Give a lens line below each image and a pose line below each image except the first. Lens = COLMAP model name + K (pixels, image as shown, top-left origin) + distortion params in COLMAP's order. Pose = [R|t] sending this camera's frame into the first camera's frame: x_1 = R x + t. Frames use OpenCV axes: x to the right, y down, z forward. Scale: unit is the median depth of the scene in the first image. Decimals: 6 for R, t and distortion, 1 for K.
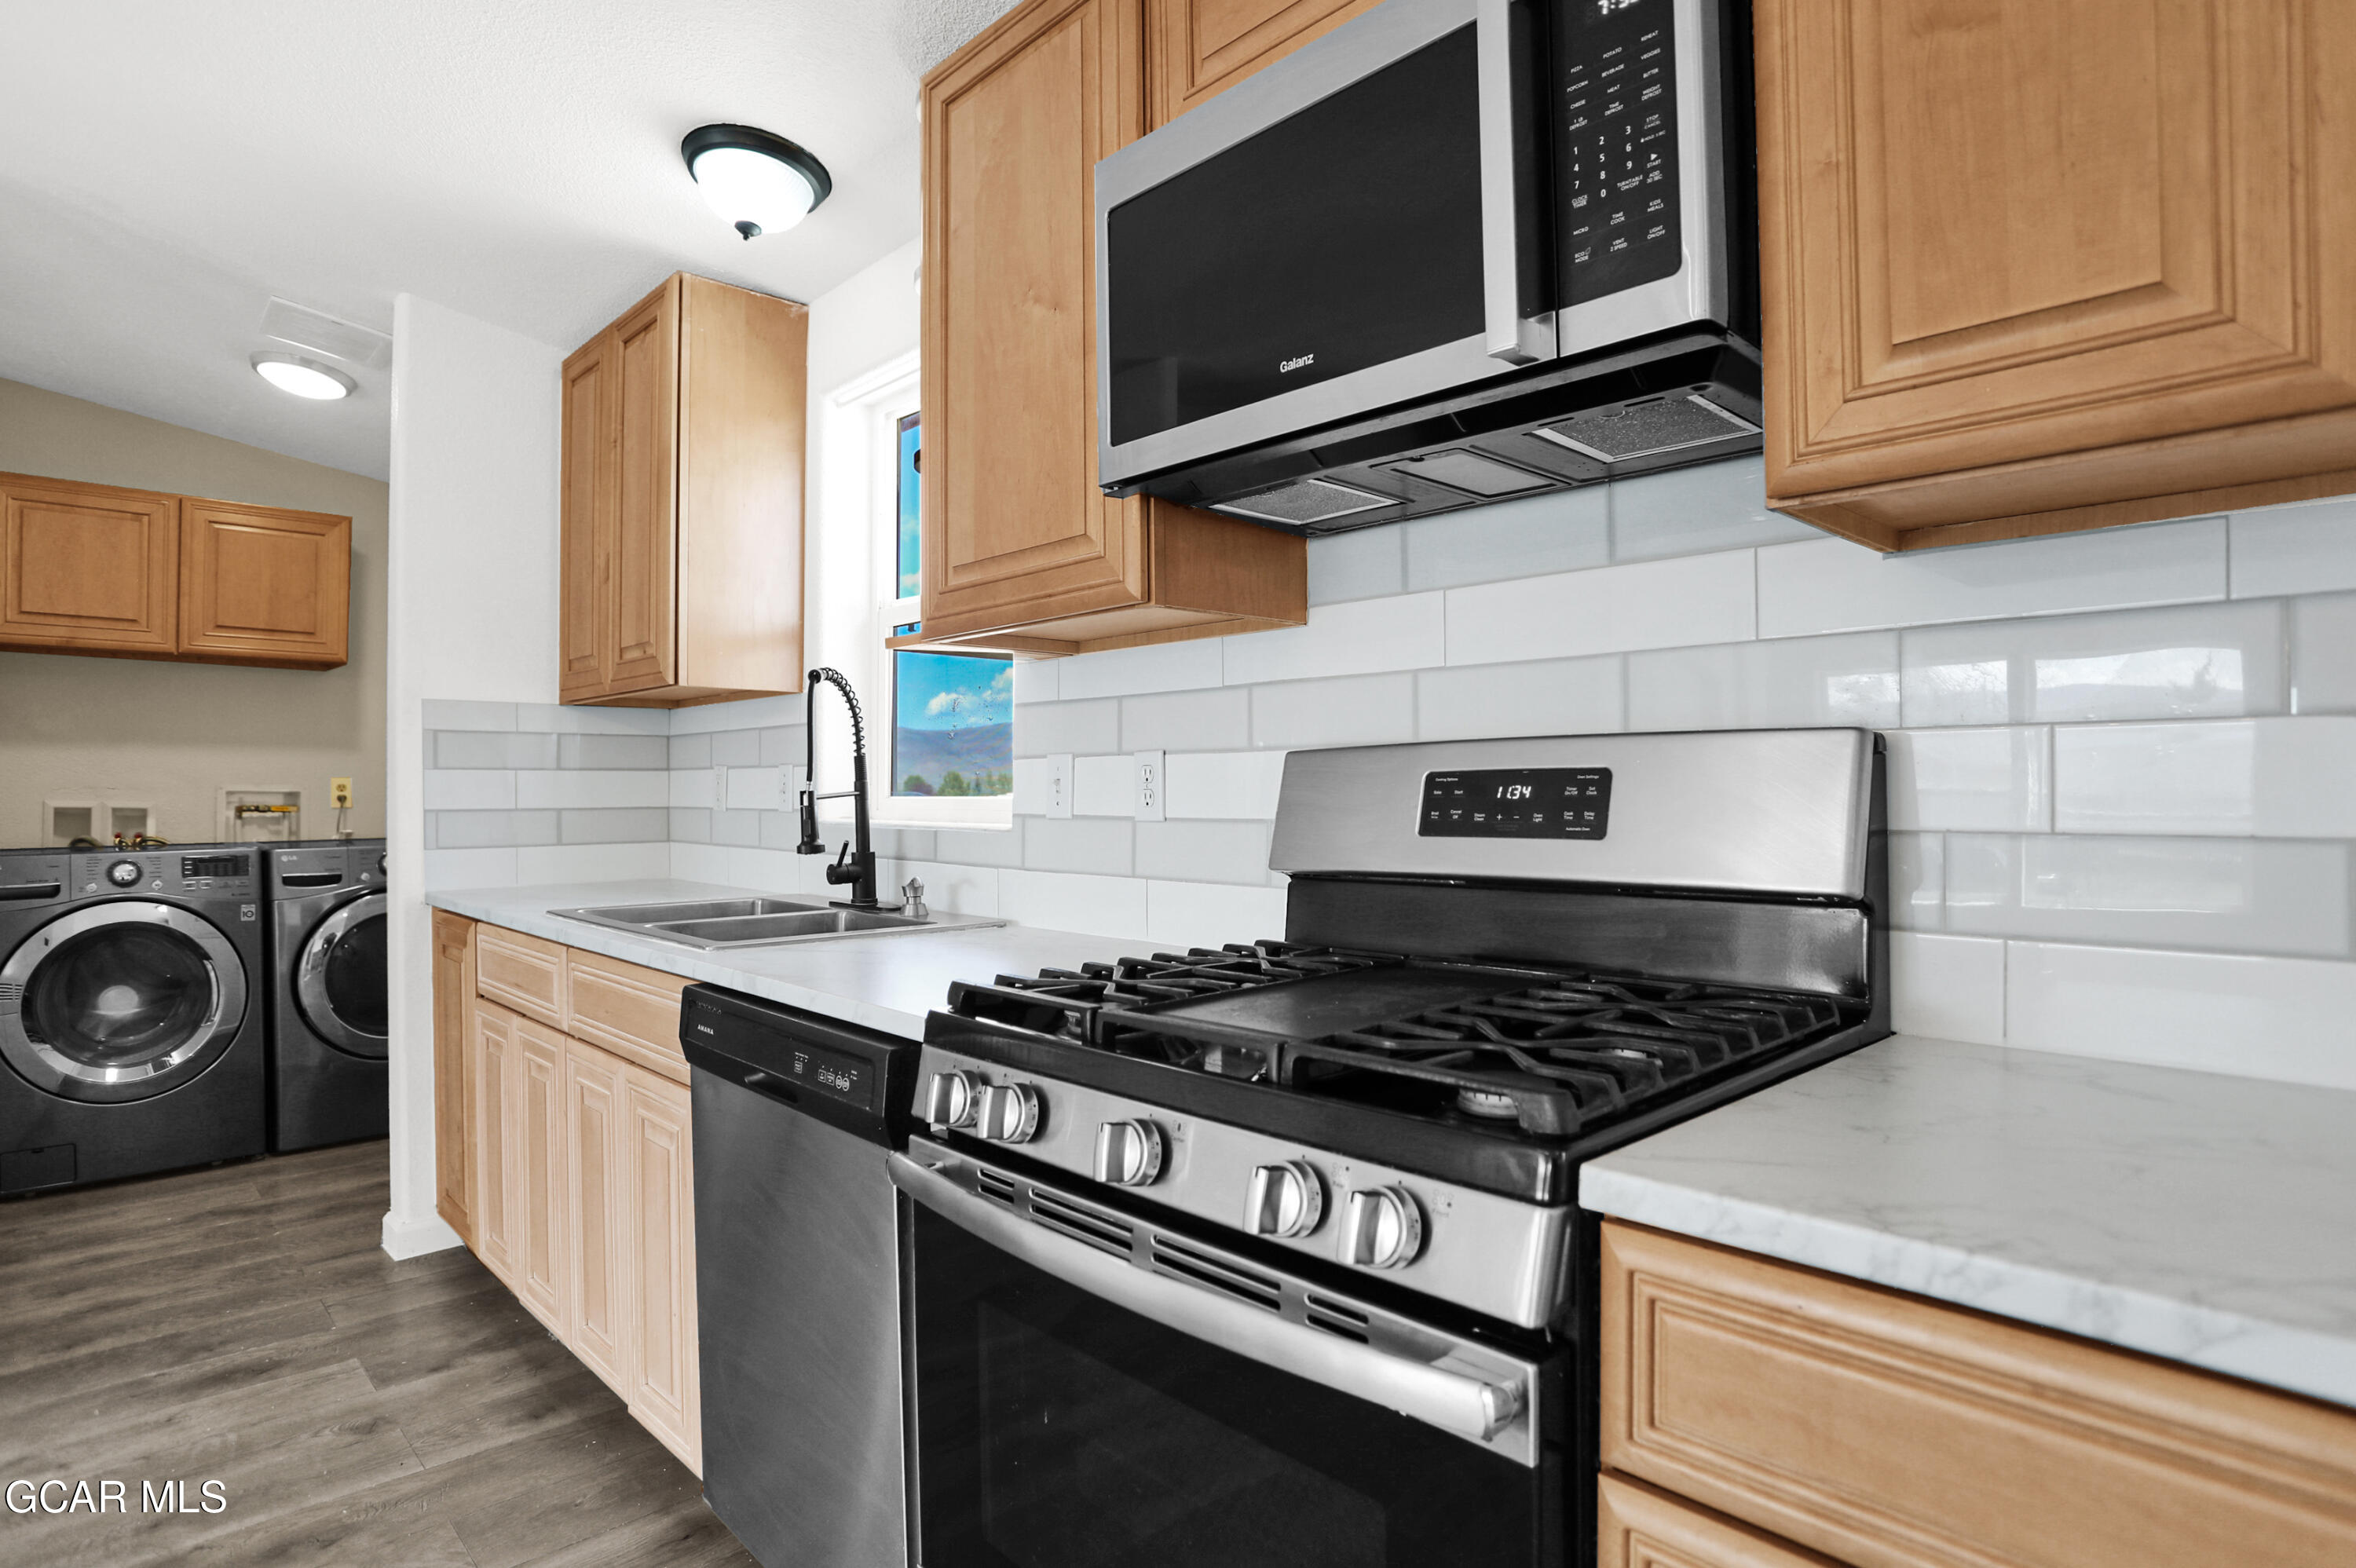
lens RADIAL K [[1263.4, 0, 1177.2], [0, 1263.4, 774.3], [0, 0, 1]] dist [-0.059788, 0.024066]
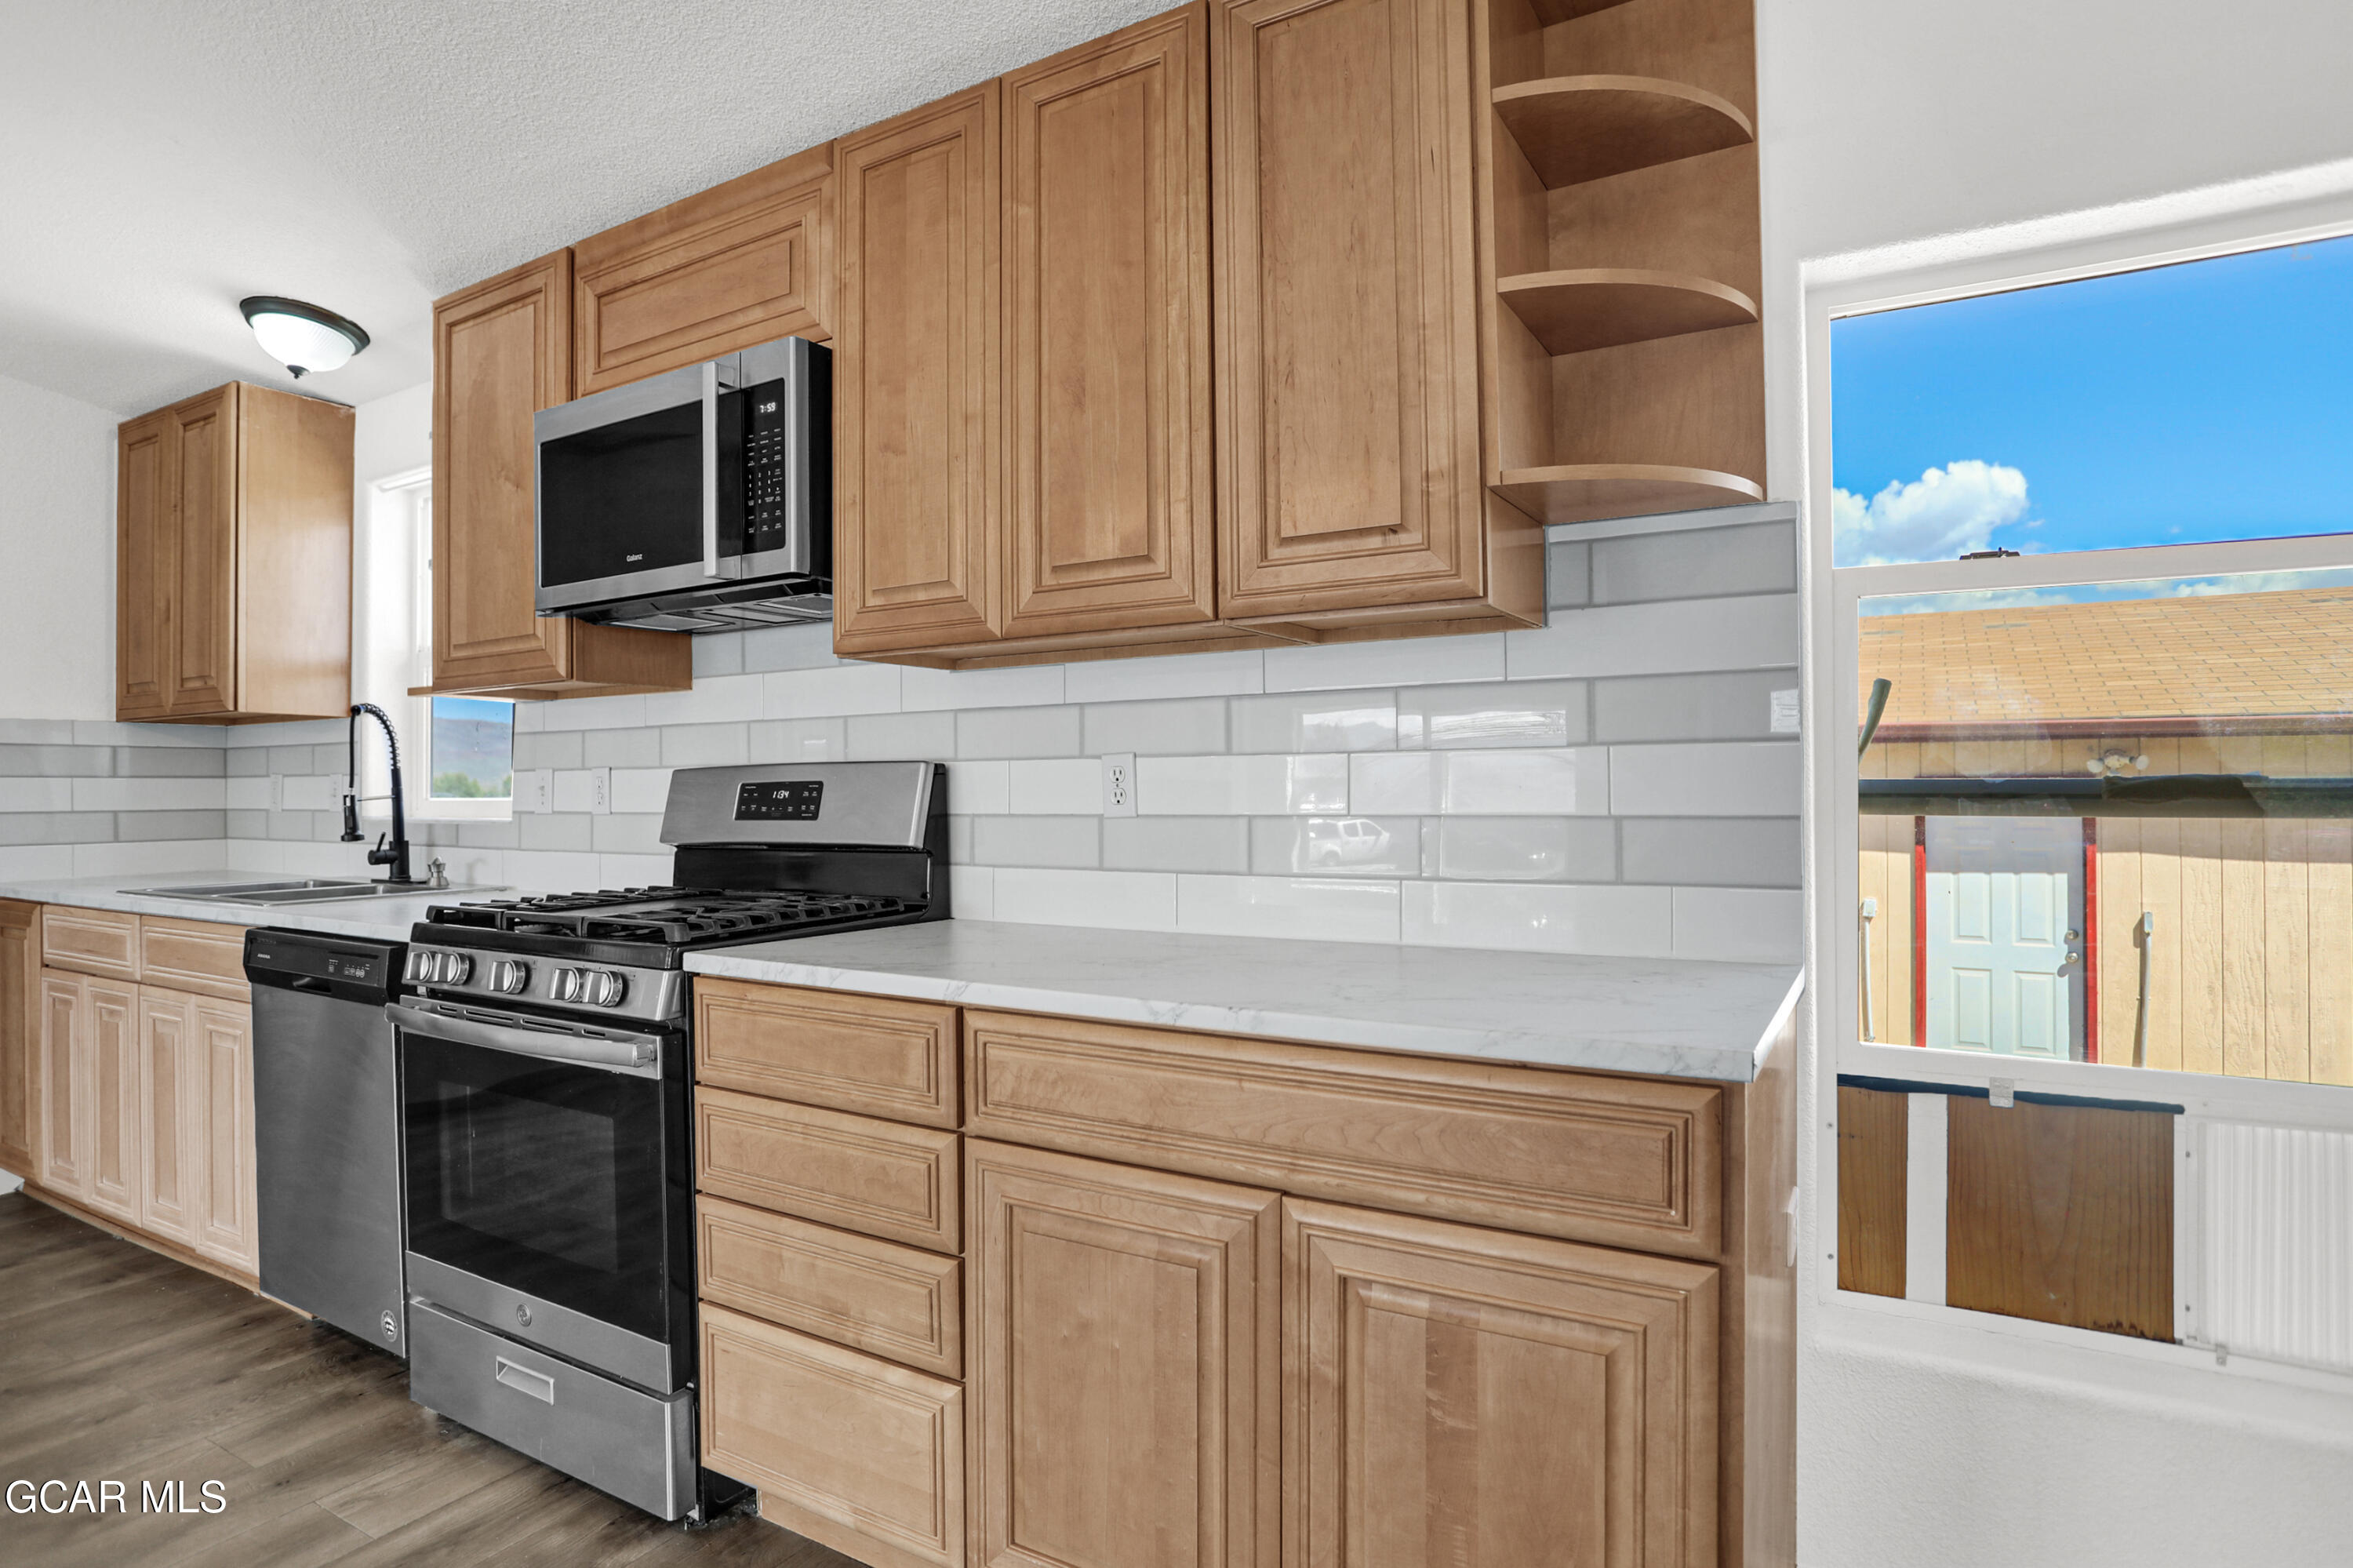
lens RADIAL K [[1262.0, 0, 1187.1], [0, 1262.0, 782.9], [0, 0, 1]] dist [-0.059788, 0.024066]
pose [[0.958982, 0.001084, 0.283464, 0.191833], [-0.001965, 0.999994, 0.002824, -0.005216], [-0.283459, -0.003266, 0.958979, -0.519564]]
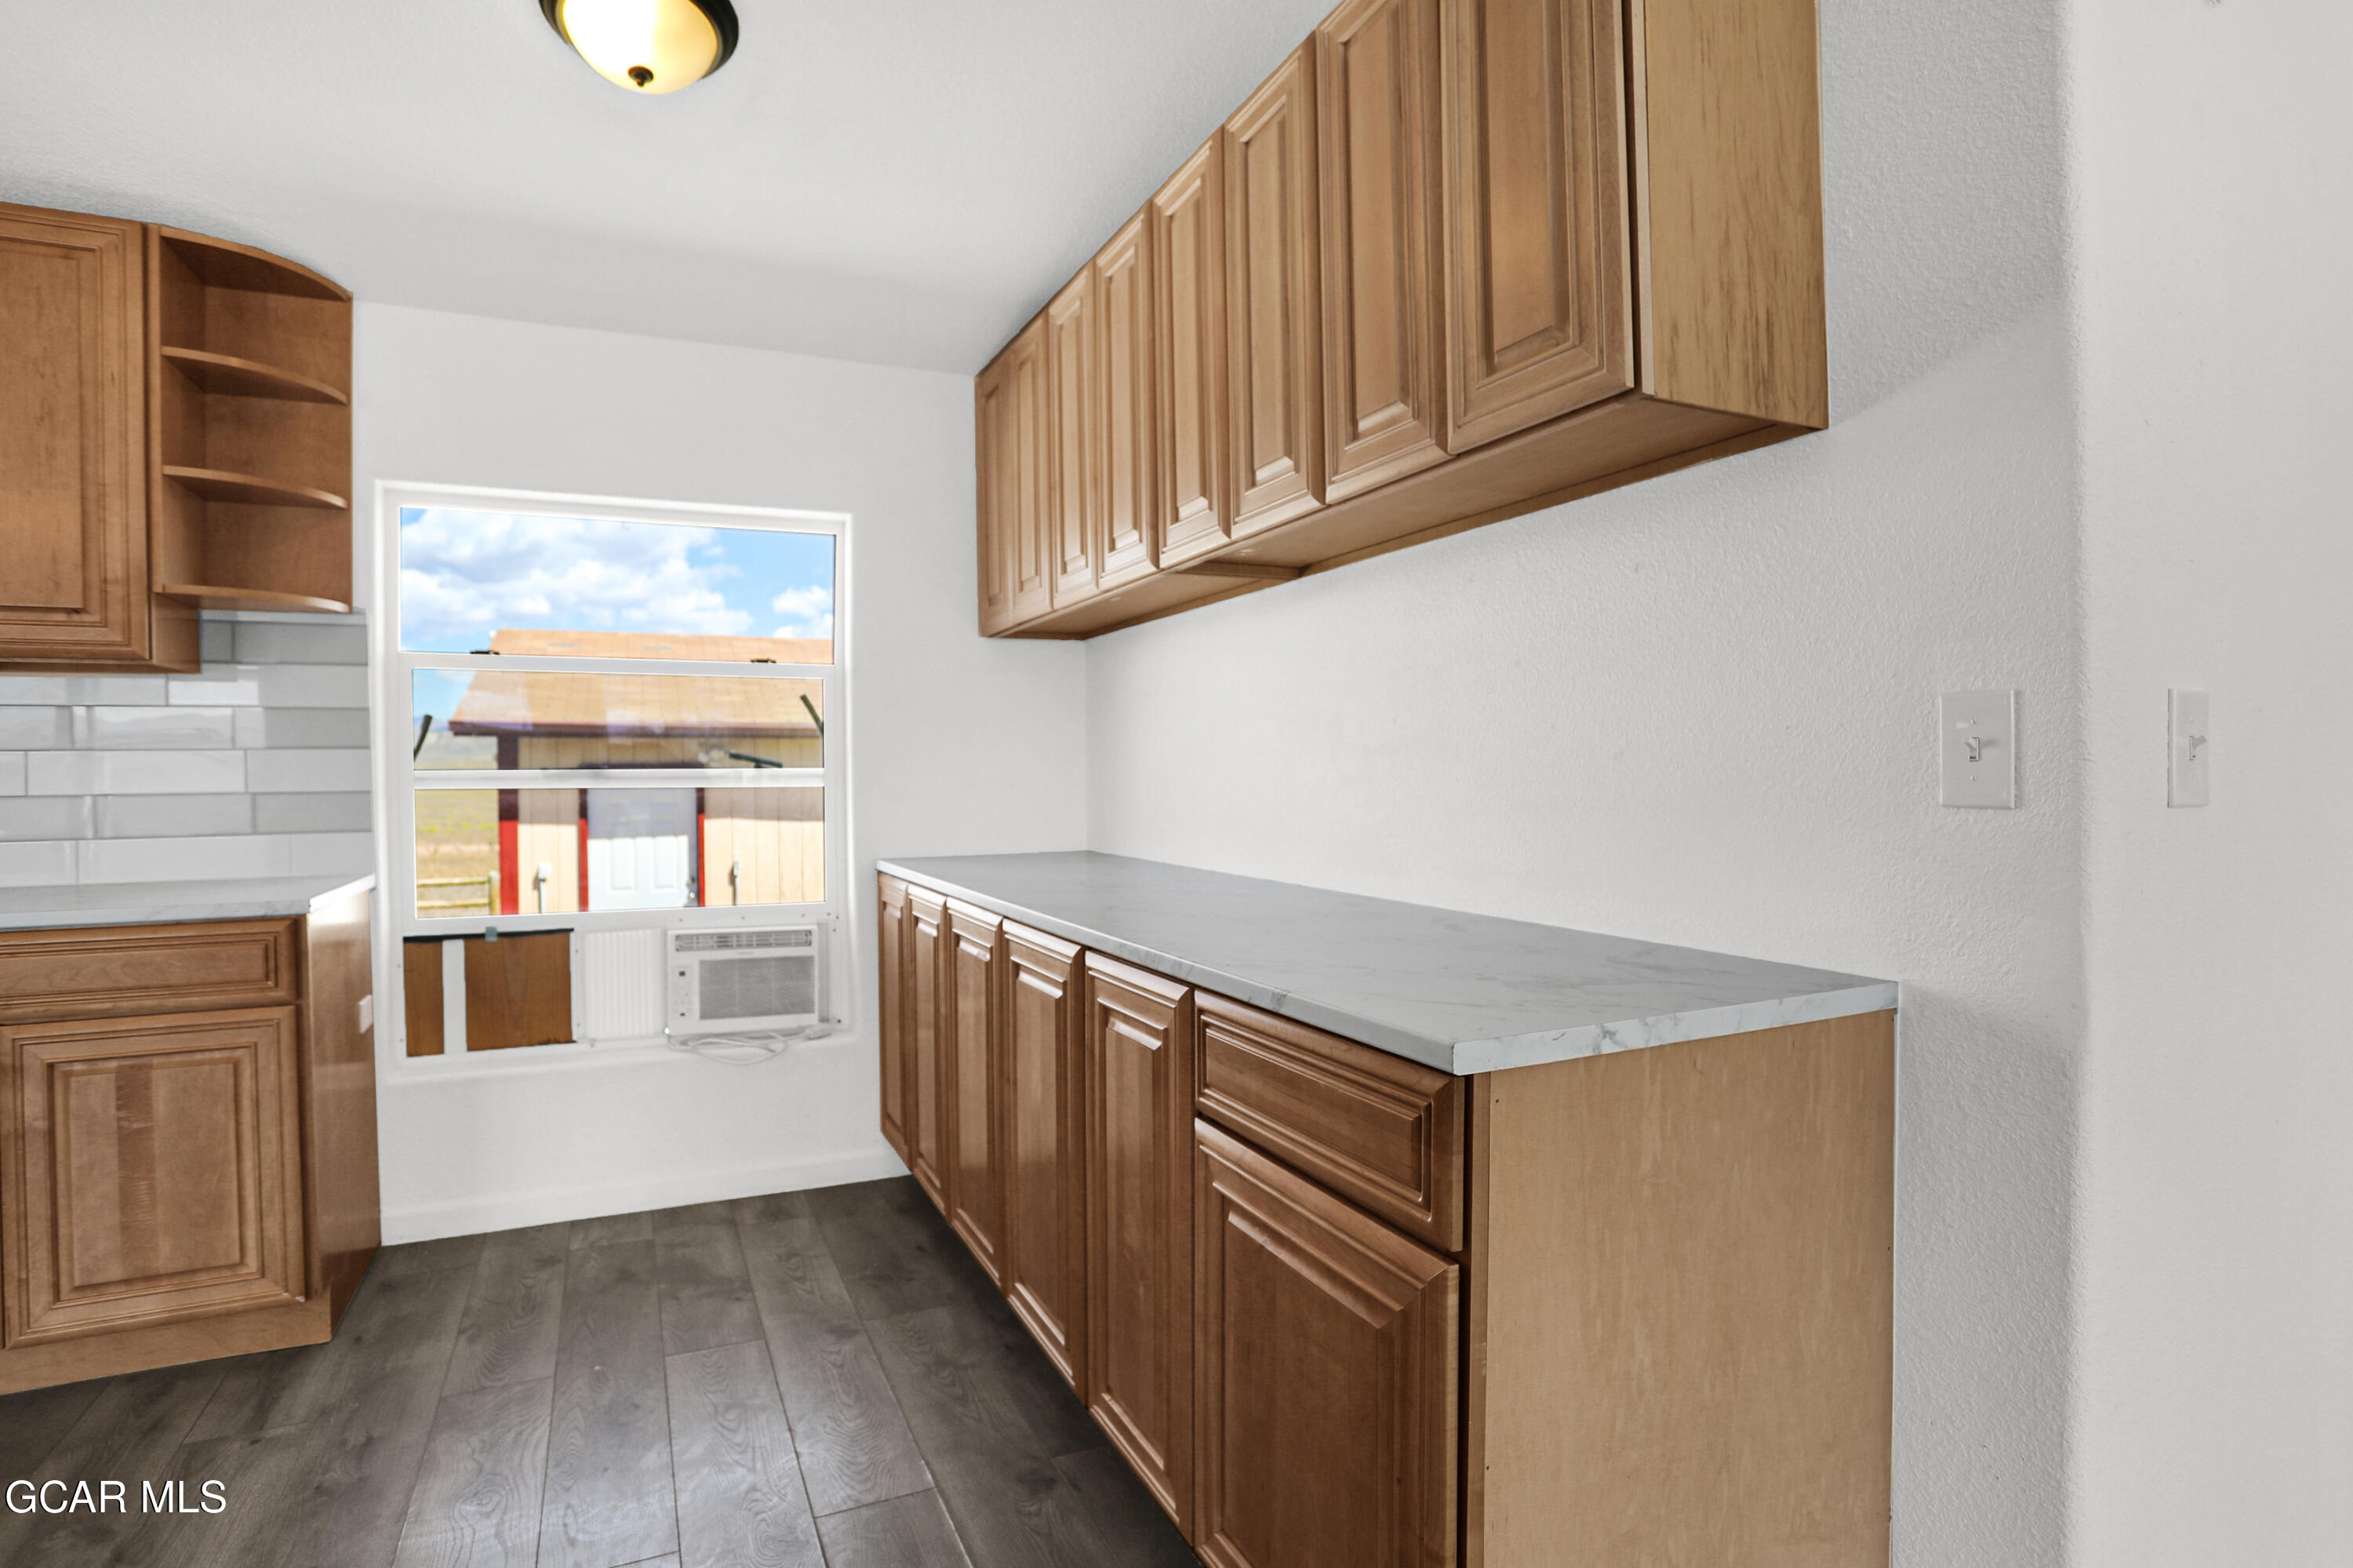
lens RADIAL K [[1180.6, 0, 1176.1], [0, 1180.6, 784.5], [0, 0, 1]] dist [-0.064013, 0.023158]
pose [[0.312461, -0.009416, 0.949884, -0.131728], [-0.008251, 0.999886, 0.012625, -0.013530], [-0.949895, -0.011782, 0.312348, -1.086117]]
